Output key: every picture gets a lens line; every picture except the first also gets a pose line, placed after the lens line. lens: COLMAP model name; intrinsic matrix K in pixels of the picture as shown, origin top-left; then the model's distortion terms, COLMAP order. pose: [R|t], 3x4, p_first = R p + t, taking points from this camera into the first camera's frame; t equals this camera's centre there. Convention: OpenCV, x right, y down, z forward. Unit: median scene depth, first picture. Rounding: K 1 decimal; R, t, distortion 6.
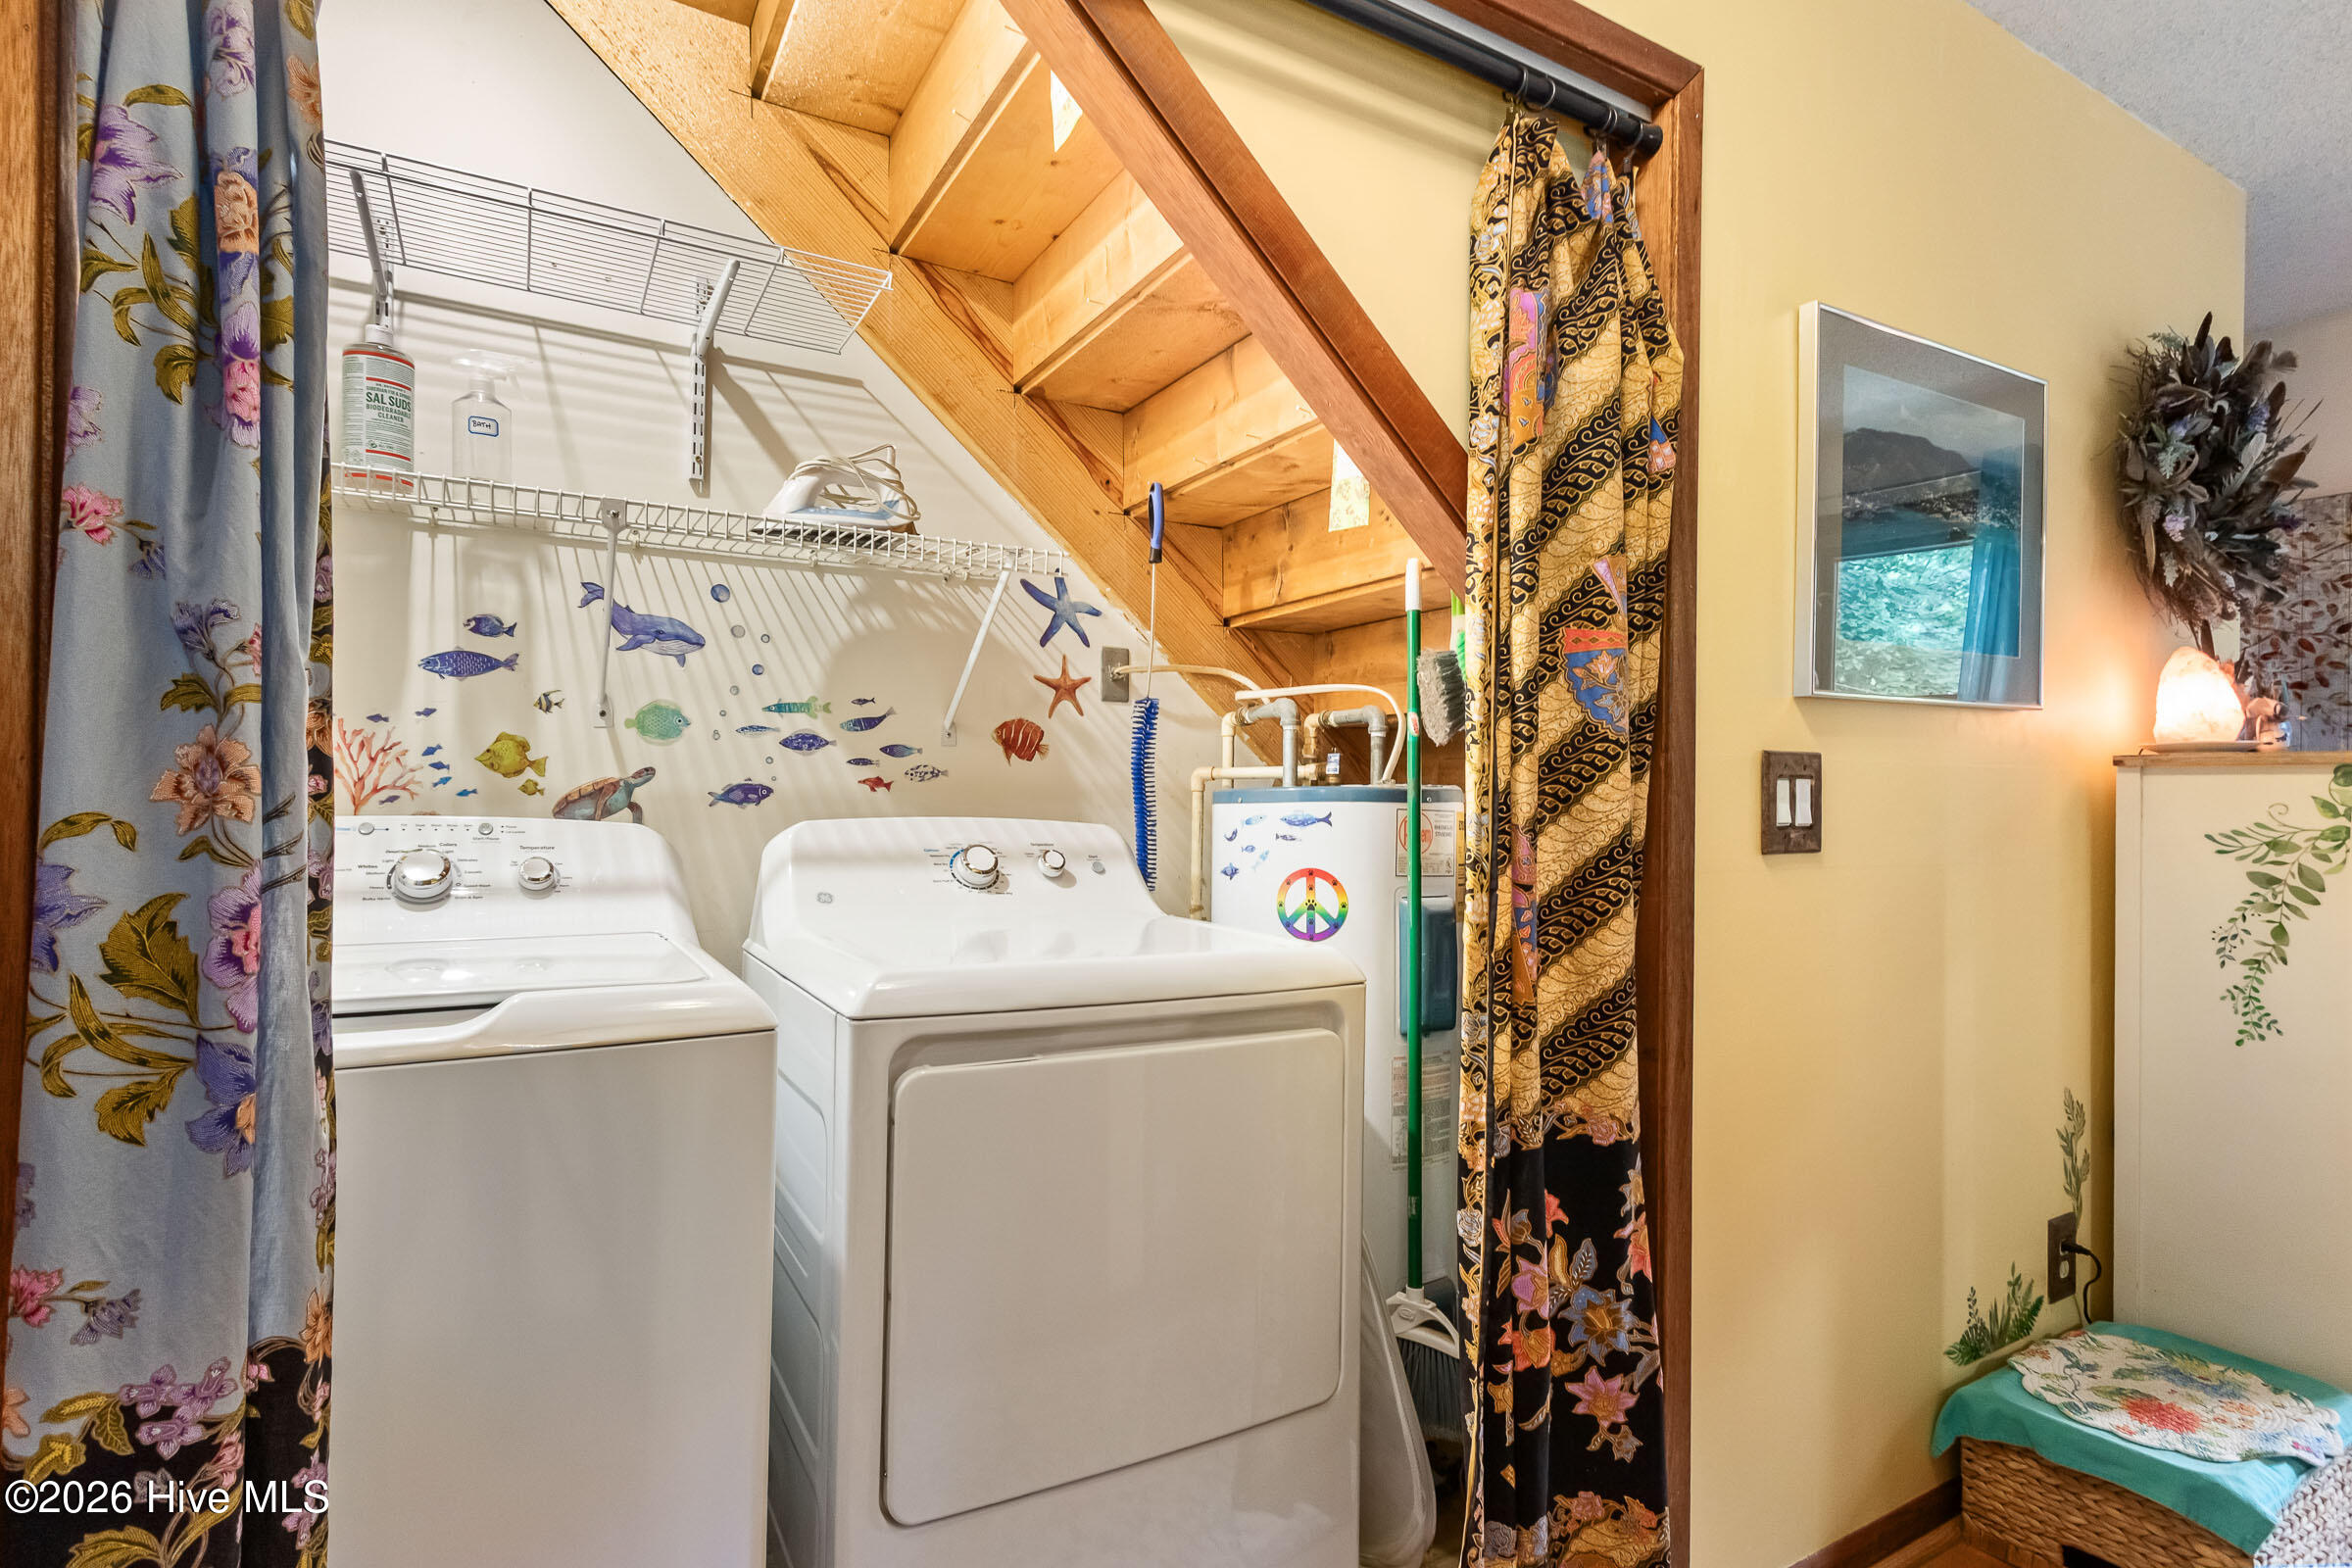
lens RADIAL K [[1124.7, 0, 1174.8], [0, 1124.7, 783.1], [0, 0, 1]] dist [0.006489, -0.000870]
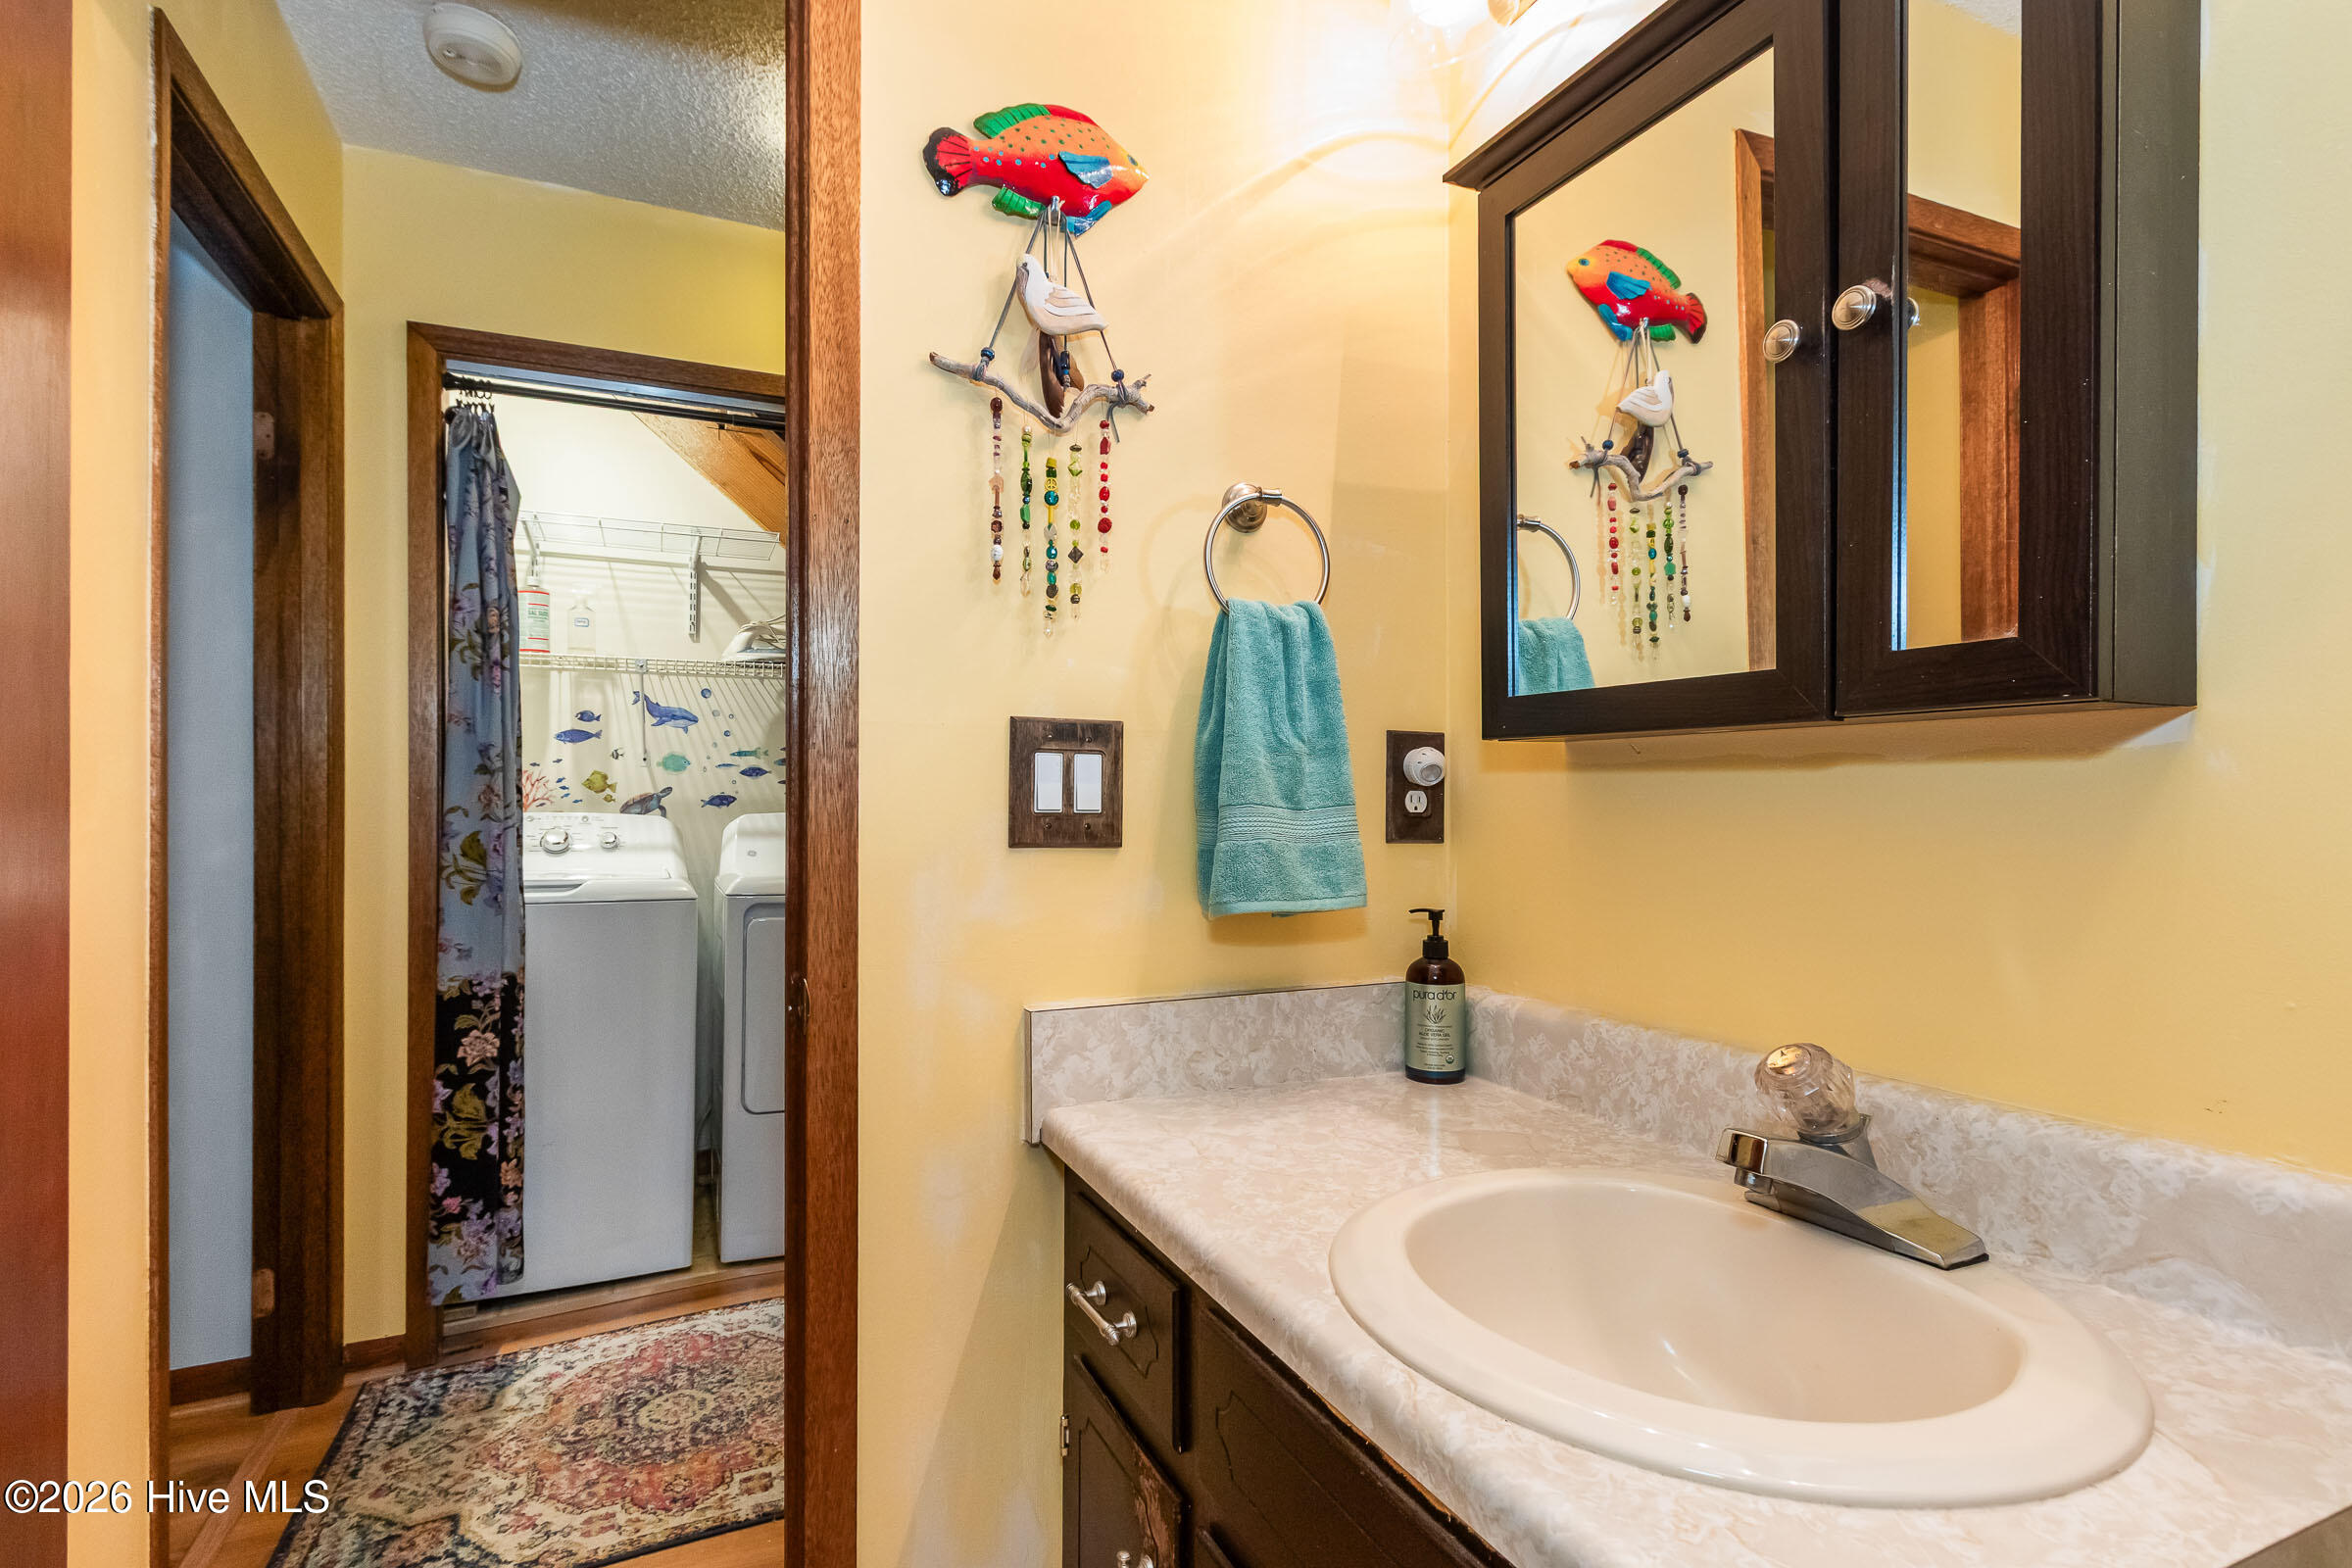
lens RADIAL K [[1124.7, 0, 1175.2], [0, 1124.7, 794.7], [0, 0, 1]] dist [0.006489, -0.000870]
pose [[0.995214, -0.010424, -0.097167, 0.612597], [0.010837, 0.999934, 0.003720, 0.001323], [0.097122, -0.004755, 0.995261, -0.872903]]
